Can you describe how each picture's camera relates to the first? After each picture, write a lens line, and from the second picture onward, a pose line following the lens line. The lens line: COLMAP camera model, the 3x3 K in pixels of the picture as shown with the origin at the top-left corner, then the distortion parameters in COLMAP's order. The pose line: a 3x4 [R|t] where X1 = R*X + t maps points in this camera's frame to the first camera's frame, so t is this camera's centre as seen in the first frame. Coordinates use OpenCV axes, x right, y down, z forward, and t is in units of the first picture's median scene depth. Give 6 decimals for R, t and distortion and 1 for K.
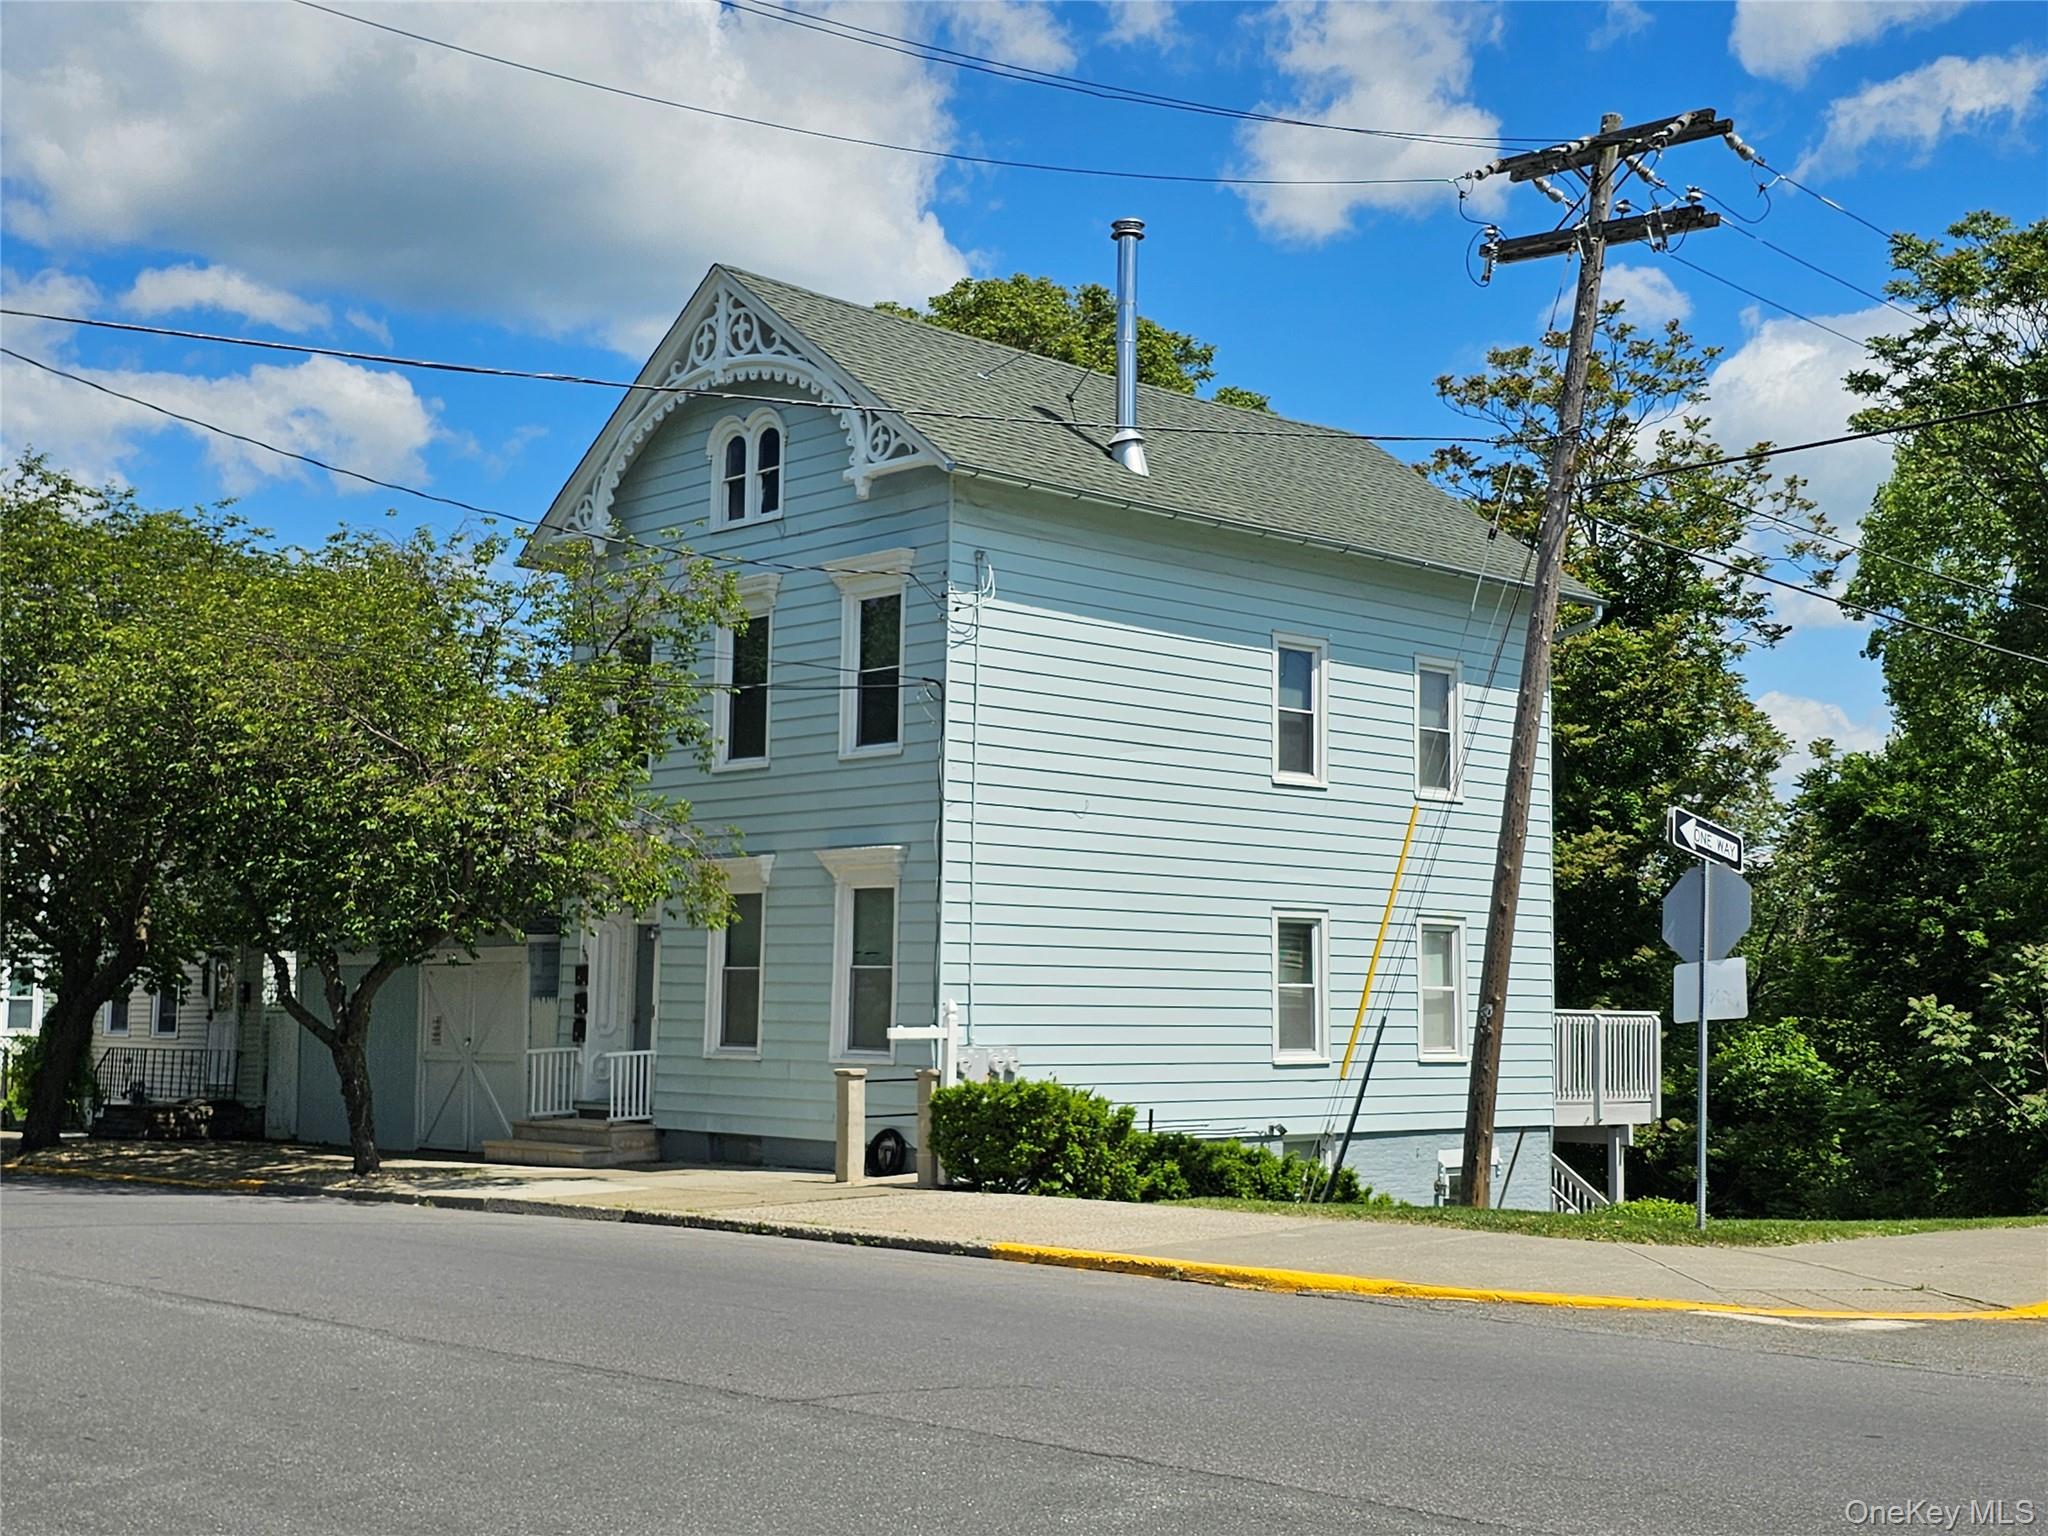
lens RADIAL K [[2433.2, 0, 1023.3], [0, 2433.2, 733.8], [0, 0, 1]] dist [0.179159, -0.473353]
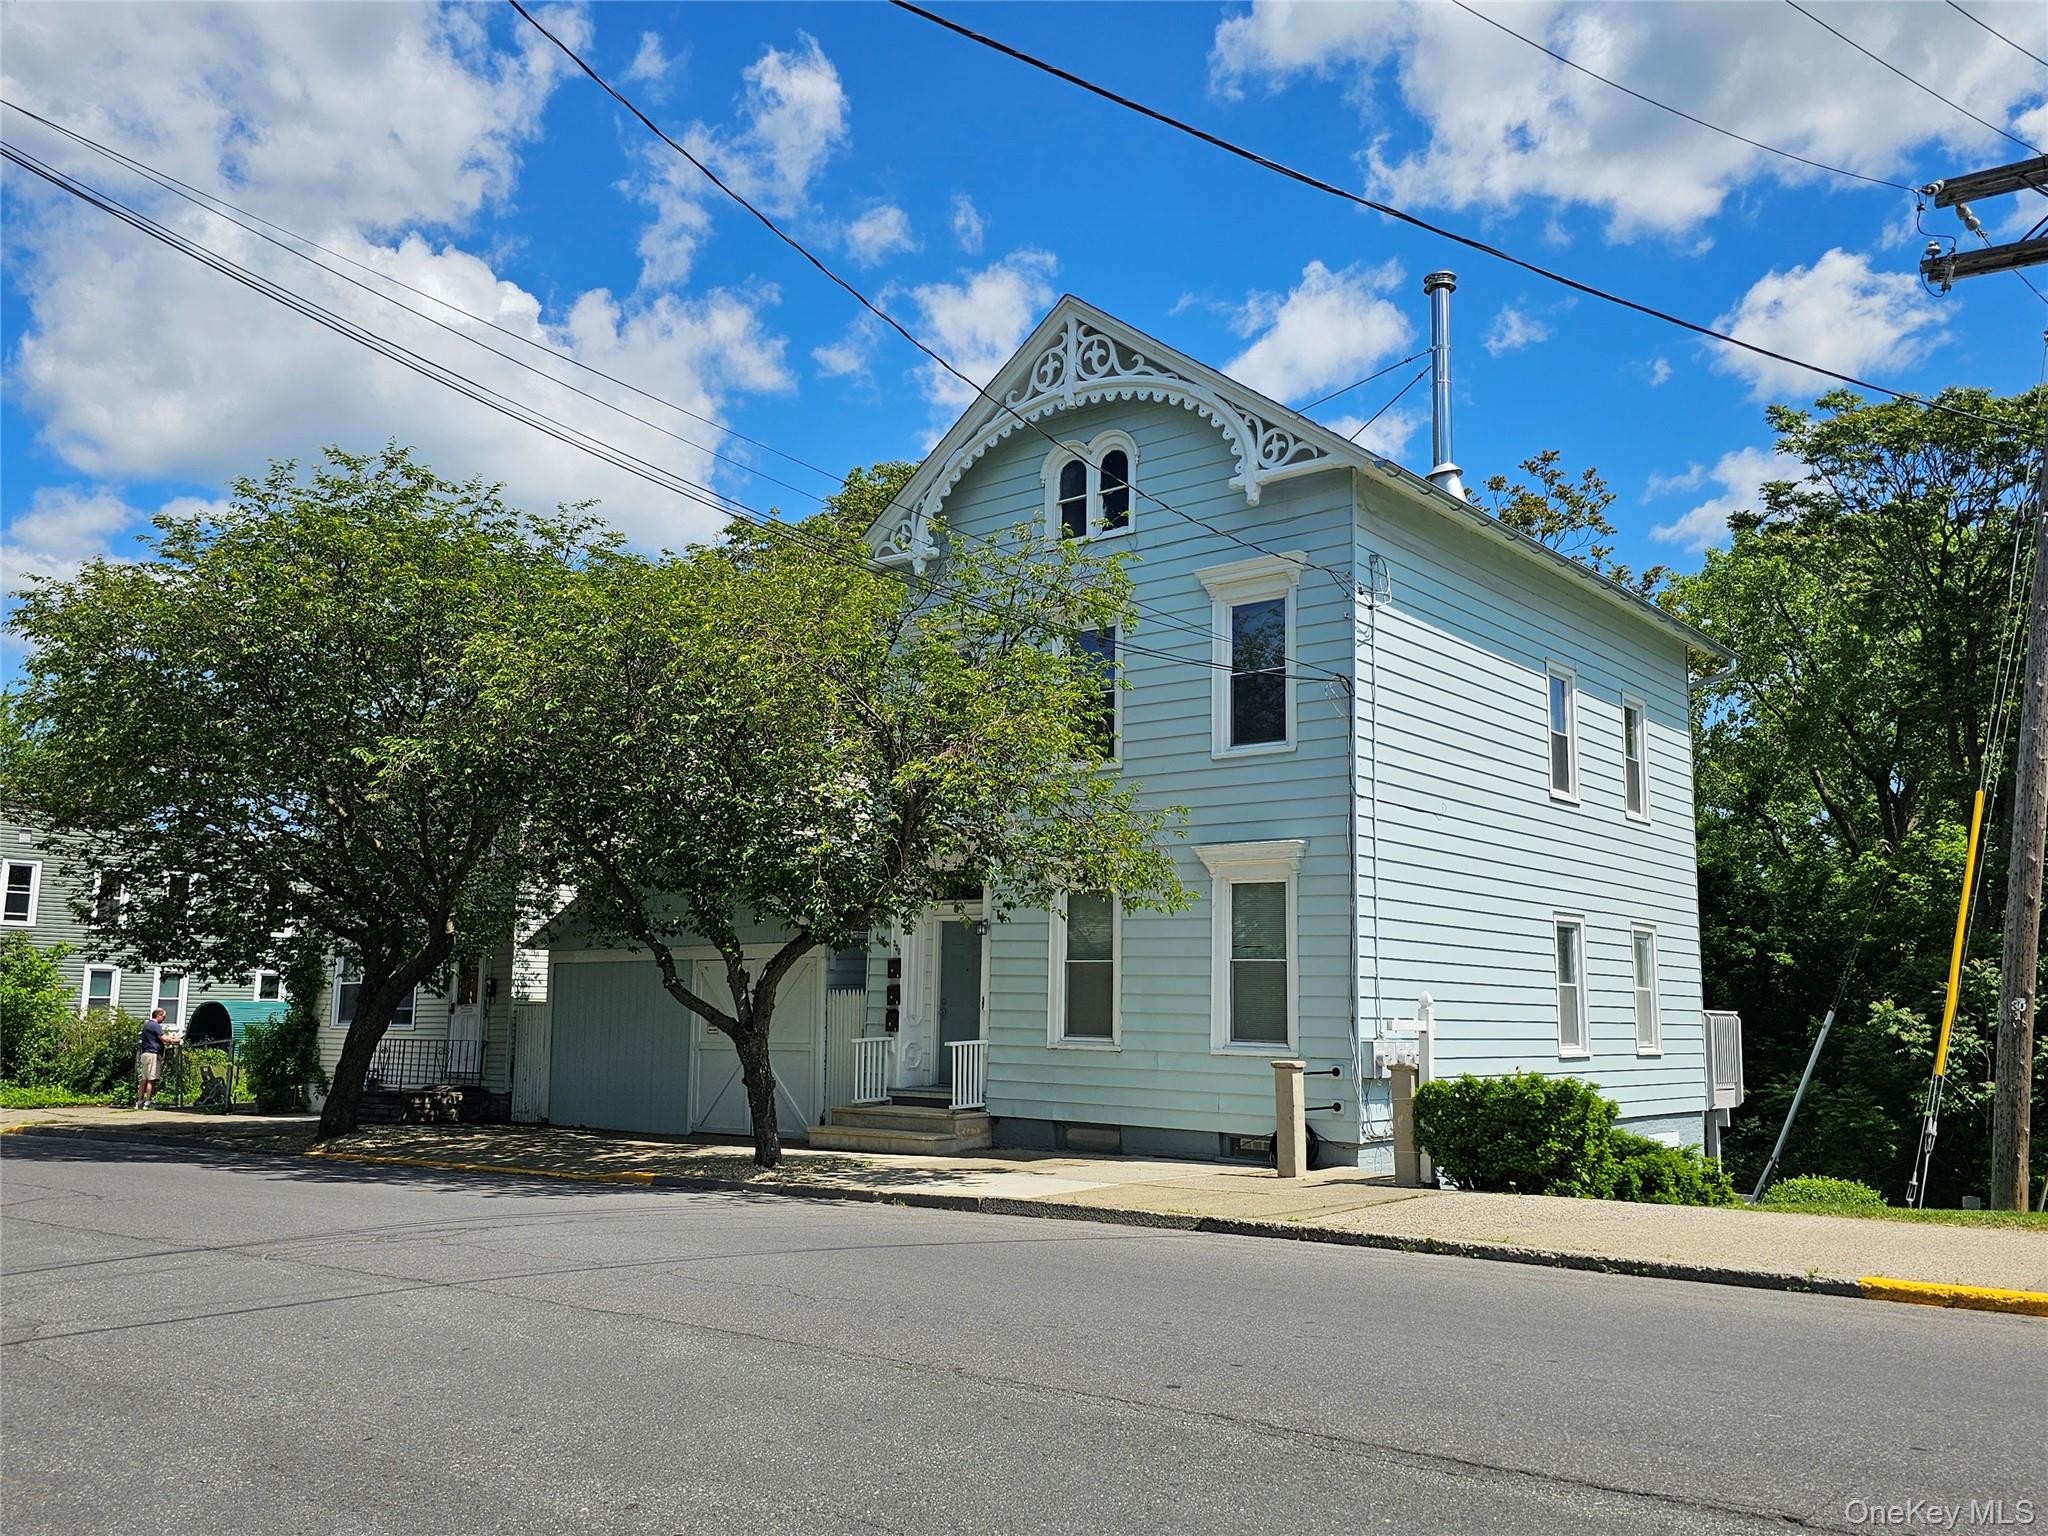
lens RADIAL K [[1658.1, 0, 994.9], [0, 1658.1, 762.8], [0, 0, 1]] dist [0.113163, -0.153528]
pose [[0.993028, 0.021018, 0.115993, -0.238089], [-0.016540, 0.999085, -0.039433, 0.039770], [-0.116715, 0.037239, 0.992467, 0.297546]]
